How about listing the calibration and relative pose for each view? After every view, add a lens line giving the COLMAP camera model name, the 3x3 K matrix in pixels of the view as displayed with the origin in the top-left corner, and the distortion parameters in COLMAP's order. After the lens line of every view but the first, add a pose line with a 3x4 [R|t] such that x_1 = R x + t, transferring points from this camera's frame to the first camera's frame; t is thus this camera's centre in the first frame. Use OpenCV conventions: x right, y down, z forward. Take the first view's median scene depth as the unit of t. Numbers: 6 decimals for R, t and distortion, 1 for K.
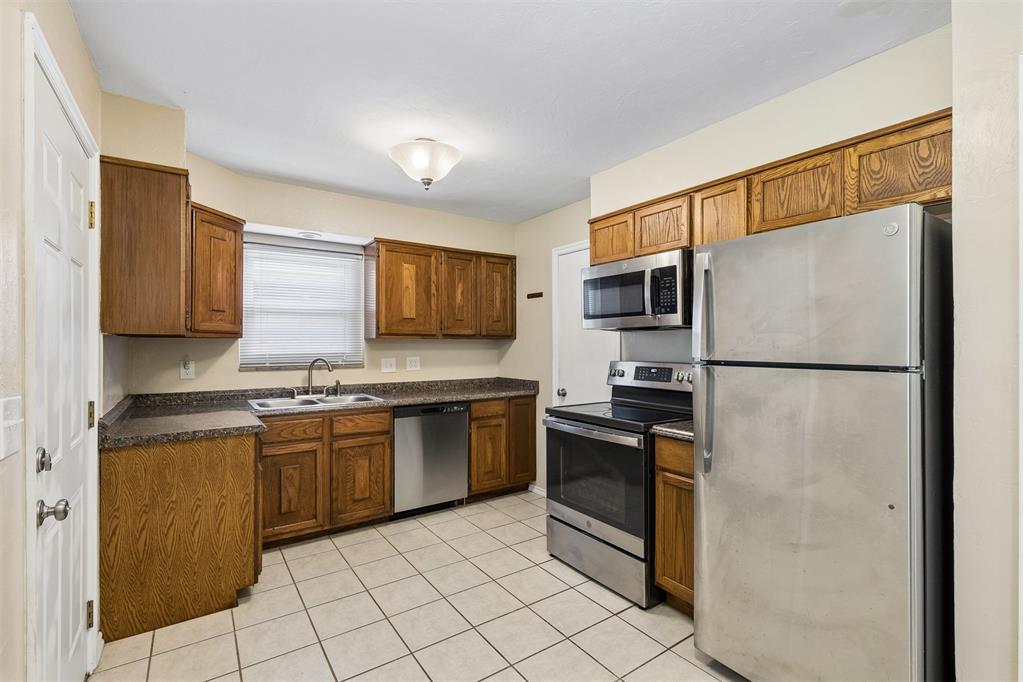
lens RADIAL K [[460.3, 0, 509.4], [0, 460.3, 340.2], [0, 0, 1]] dist [0.000194, -0.000429]
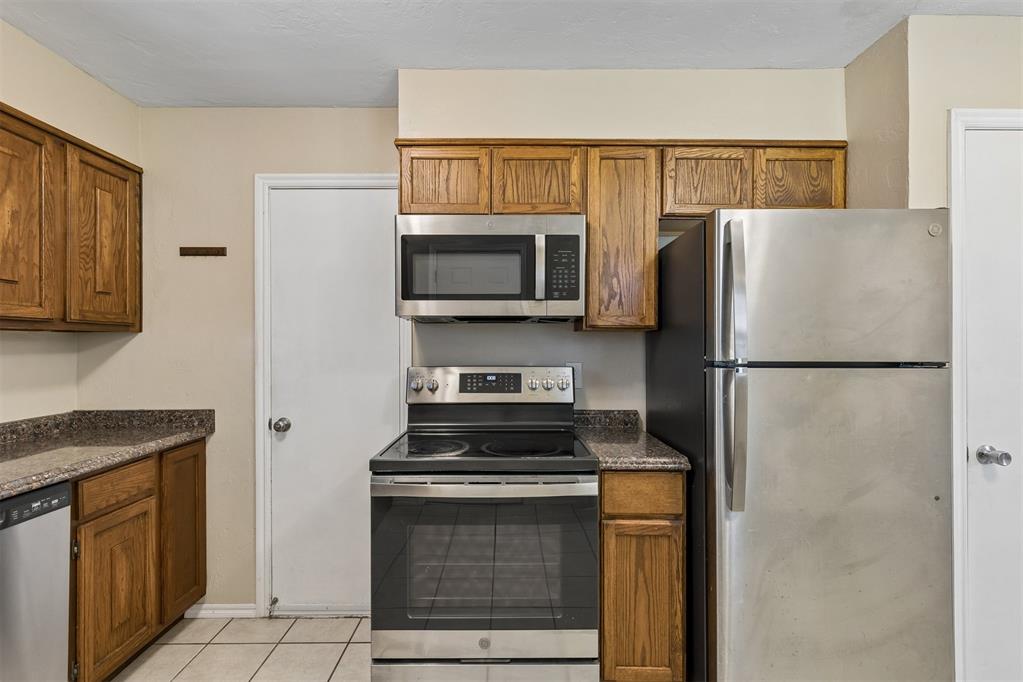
lens RADIAL K [[464.6, 0, 511.5], [0, 464.6, 341.0], [0, 0, 1]] dist [0.000793, 0.000129]
pose [[0.564609, 0.004930, 0.825344, -0.236318], [-0.007049, 0.999974, -0.001151, 0.007005], [-0.825328, -0.005168, 0.564630, 0.491604]]
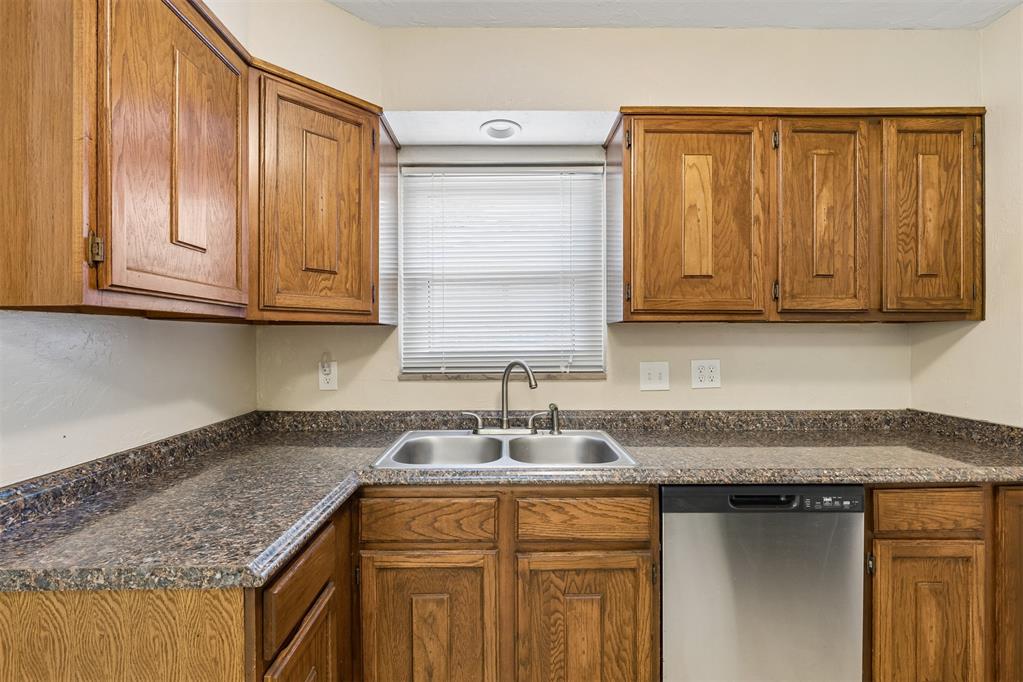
lens RADIAL K [[460.3, 0, 509.4], [0, 460.3, 340.2], [0, 0, 1]] dist [0.000194, -0.000429]
pose [[0.828568, 0.001394, -0.559886, -0.134118], [0.006660, 0.999902, 0.012346, 0.009458], [0.559848, -0.013958, 0.828478, 0.591785]]
